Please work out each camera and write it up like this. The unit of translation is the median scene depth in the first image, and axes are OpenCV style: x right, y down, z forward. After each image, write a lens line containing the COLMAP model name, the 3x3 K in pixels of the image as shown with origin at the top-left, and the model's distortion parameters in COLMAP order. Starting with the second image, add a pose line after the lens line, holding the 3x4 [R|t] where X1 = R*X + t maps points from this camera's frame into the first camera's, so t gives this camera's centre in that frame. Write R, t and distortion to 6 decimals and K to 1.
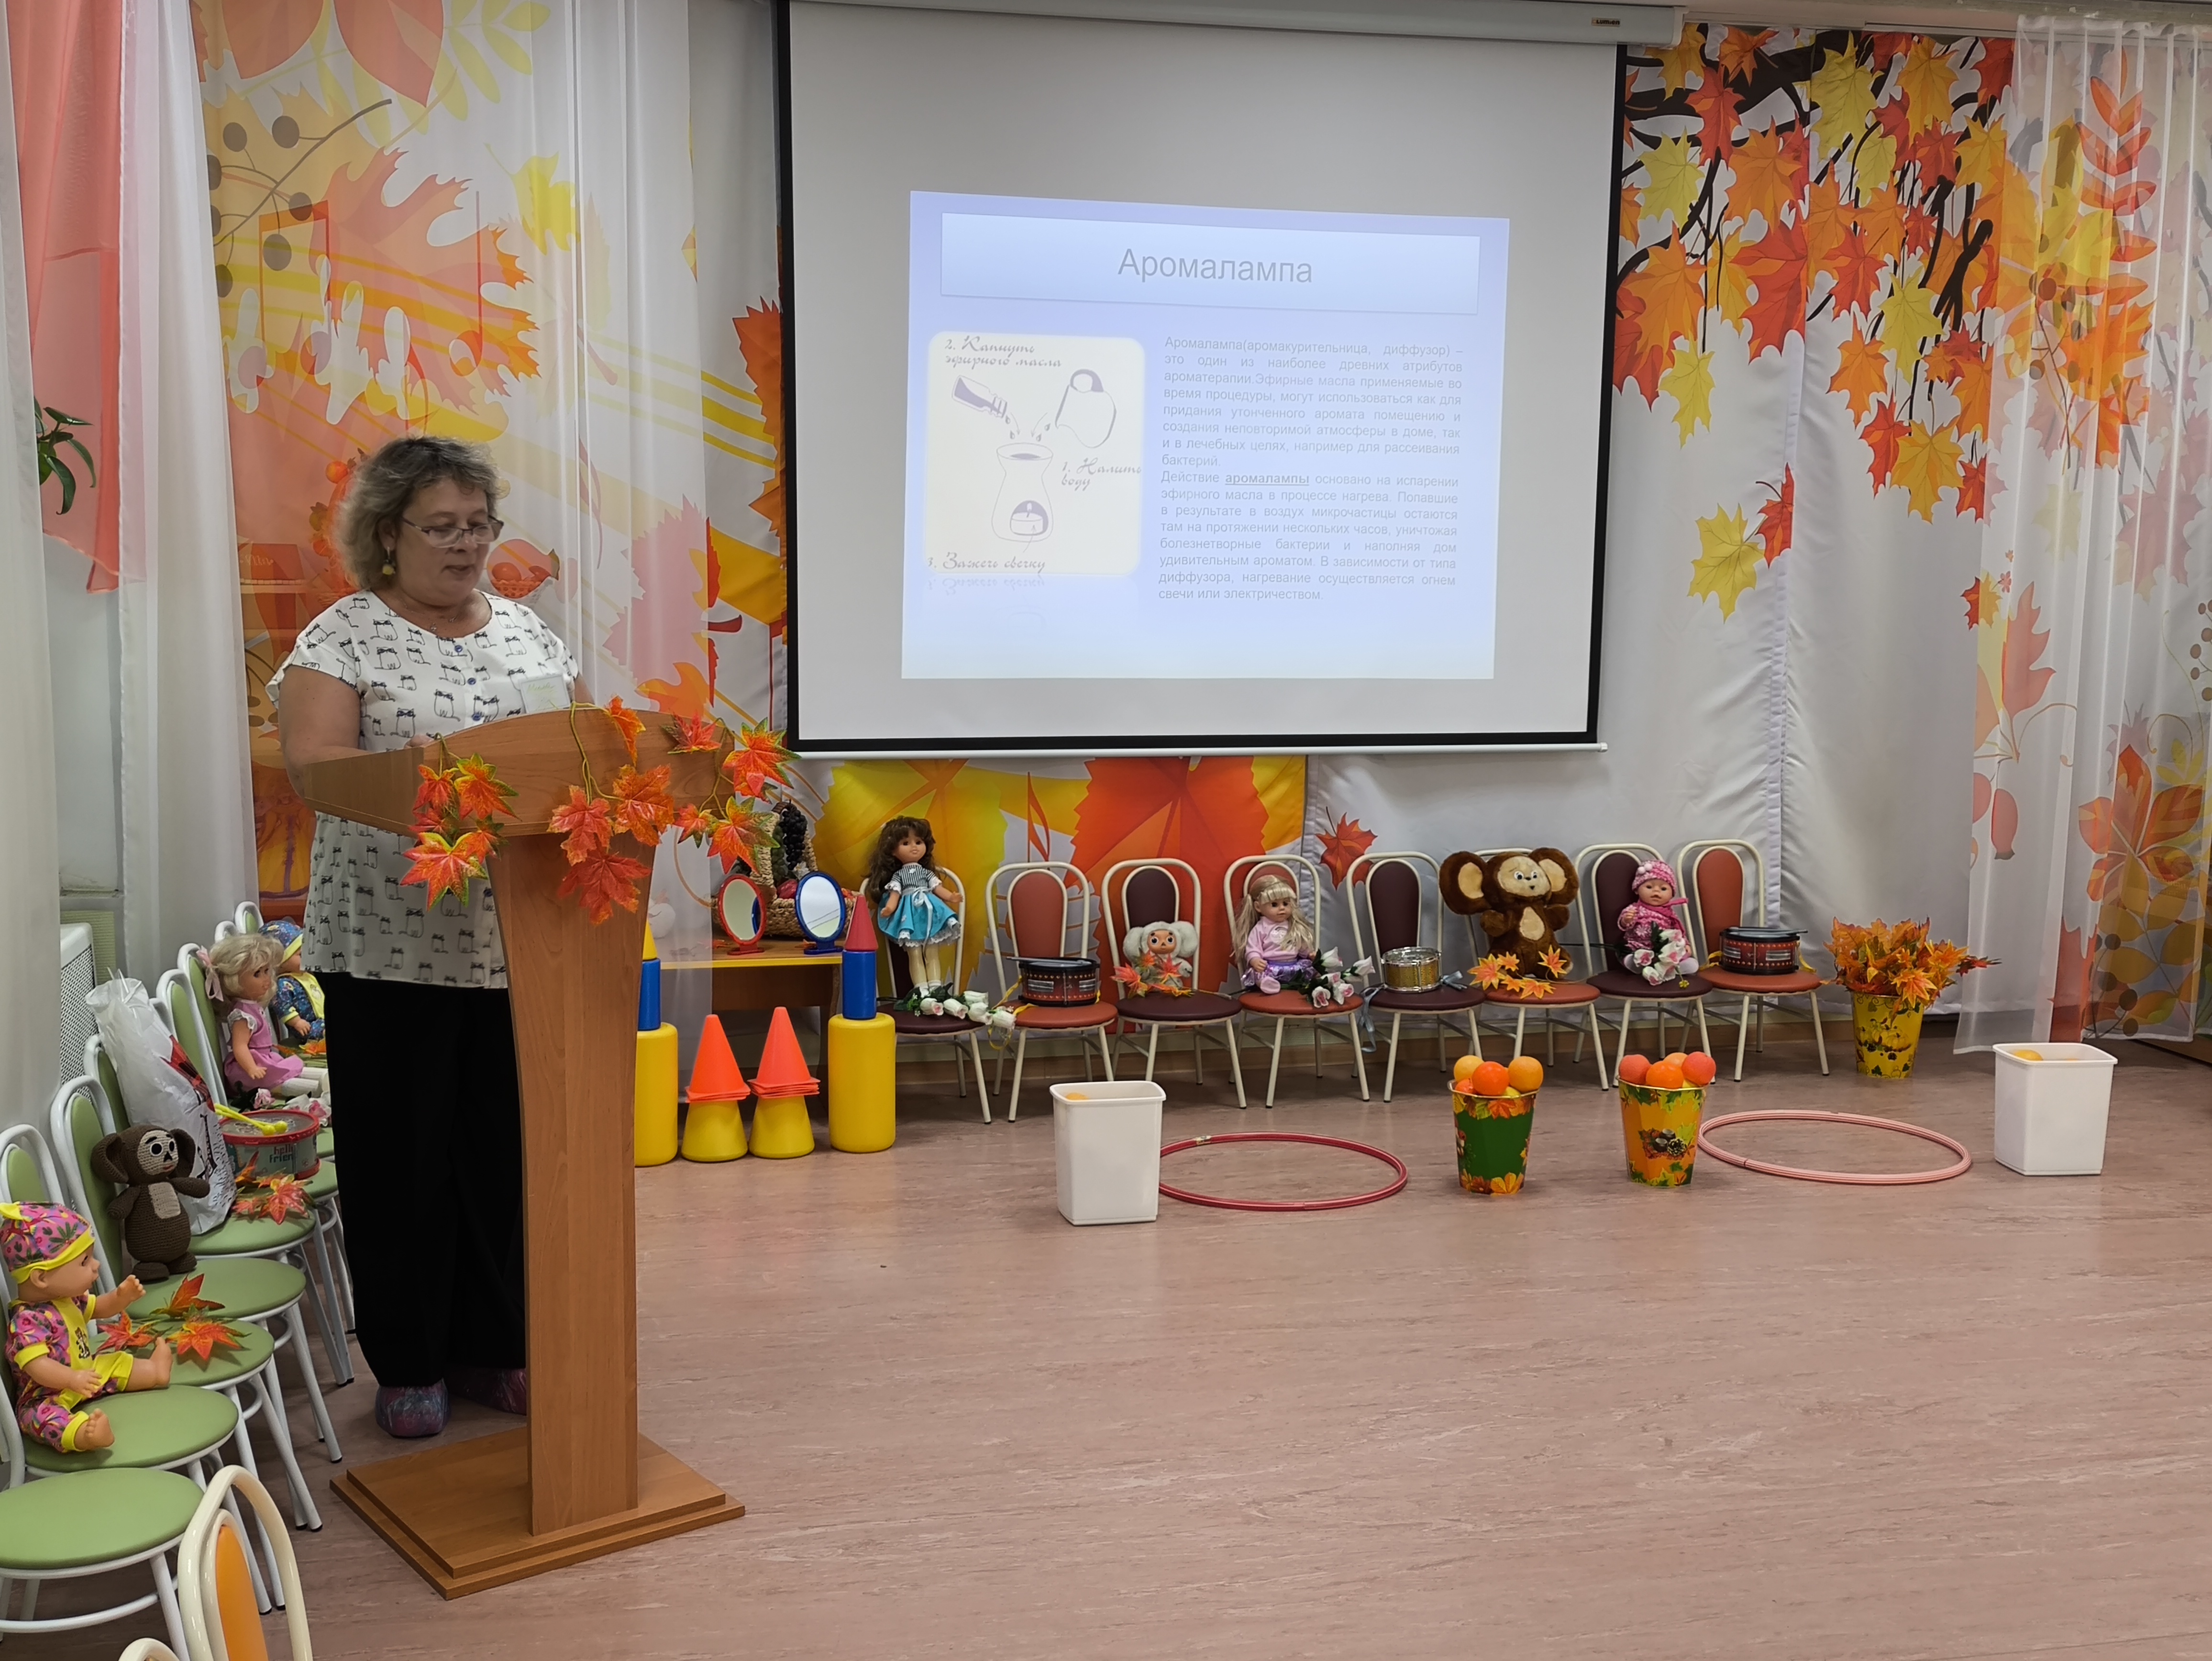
lens RADIAL K [[2336.9, 0, 1104.7], [0, 2336.9, 853.0], [0, 0, 1]] dist [0.137550, -0.239463]
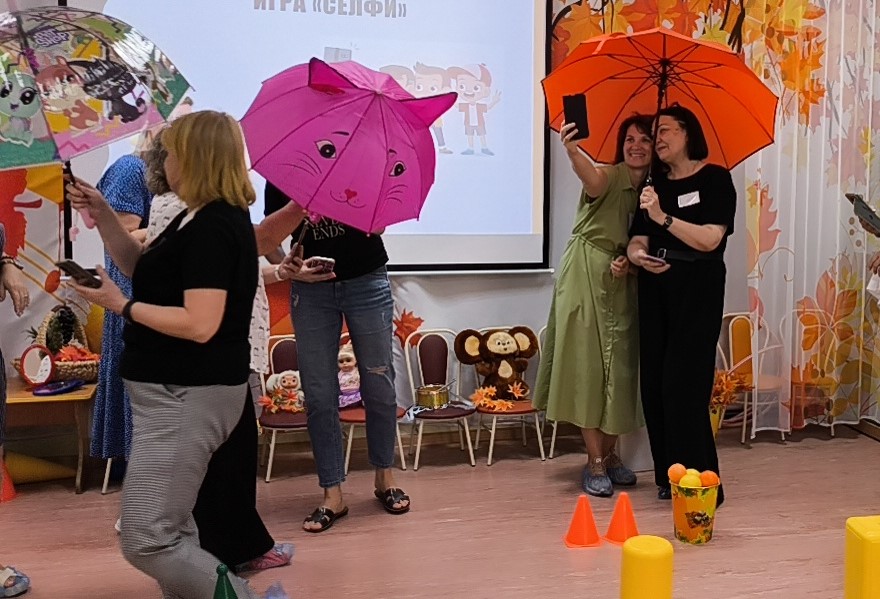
lens RADIAL K [[1163.5, 0, 644.7], [0, 1163.5, 251.5], [0, 0, 1]] dist [-0.012299, 0.024841]
pose [[0.995224, 0.000252, 0.097615, 0.200120], [0.004104, 0.999005, -0.044414, -0.020217], [-0.097529, 0.044603, 0.994233, 0.090725]]
